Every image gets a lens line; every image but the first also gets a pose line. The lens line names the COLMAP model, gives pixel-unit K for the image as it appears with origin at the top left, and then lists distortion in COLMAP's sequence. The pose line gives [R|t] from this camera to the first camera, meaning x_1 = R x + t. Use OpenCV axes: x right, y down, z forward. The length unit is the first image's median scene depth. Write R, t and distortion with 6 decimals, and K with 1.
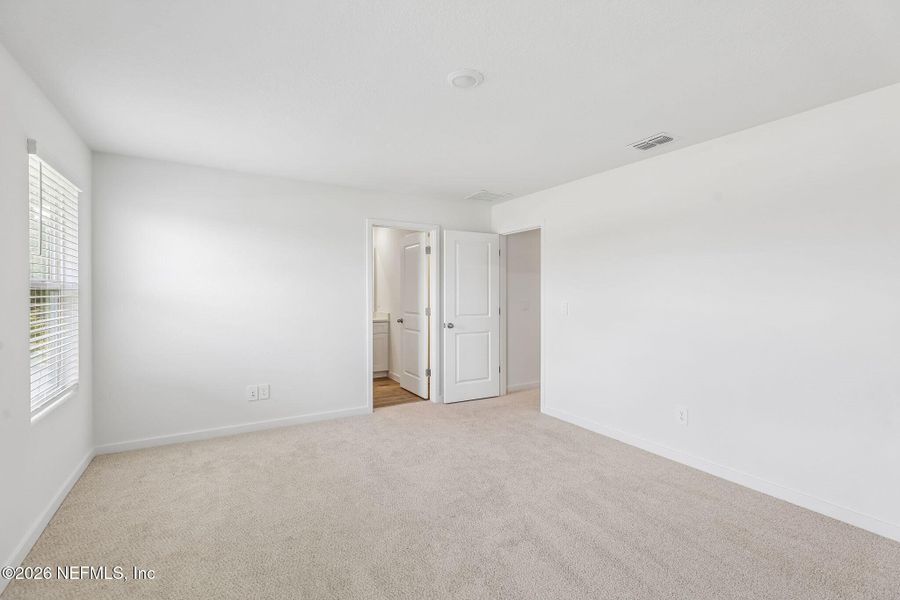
lens RADIAL K [[418.1, 0, 450.0], [0, 418.1, 295.3], [0, 0, 1]] dist [-0.002701, 0.000634]
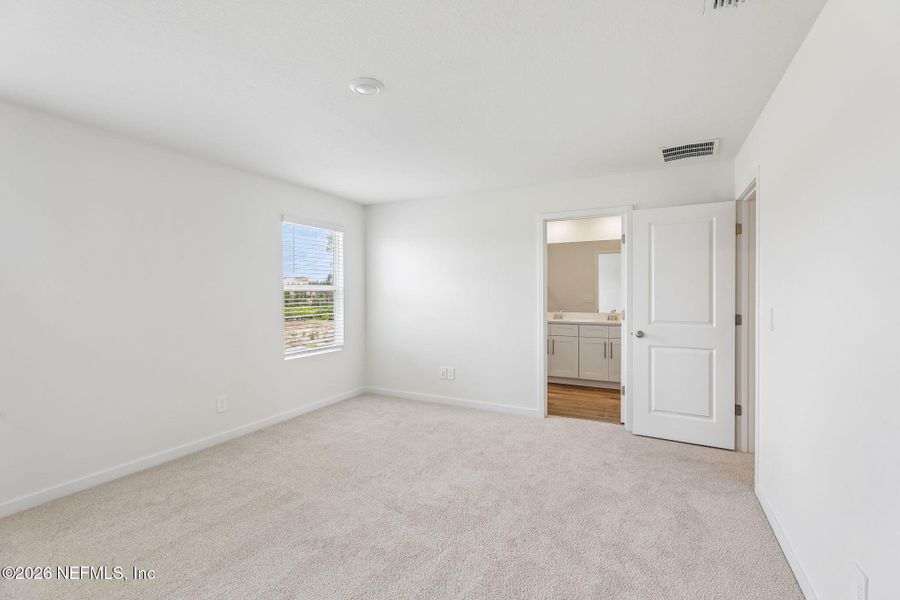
lens RADIAL K [[418.1, 0, 443.0], [0, 418.1, 297.9], [0, 0, 1]] dist [-0.002701, 0.000634]
pose [[0.495184, 0.007846, -0.868753, 0.518883], [-0.002545, 0.999968, 0.007580, 0.000950], [0.868784, -0.001542, 0.495188, 0.327913]]
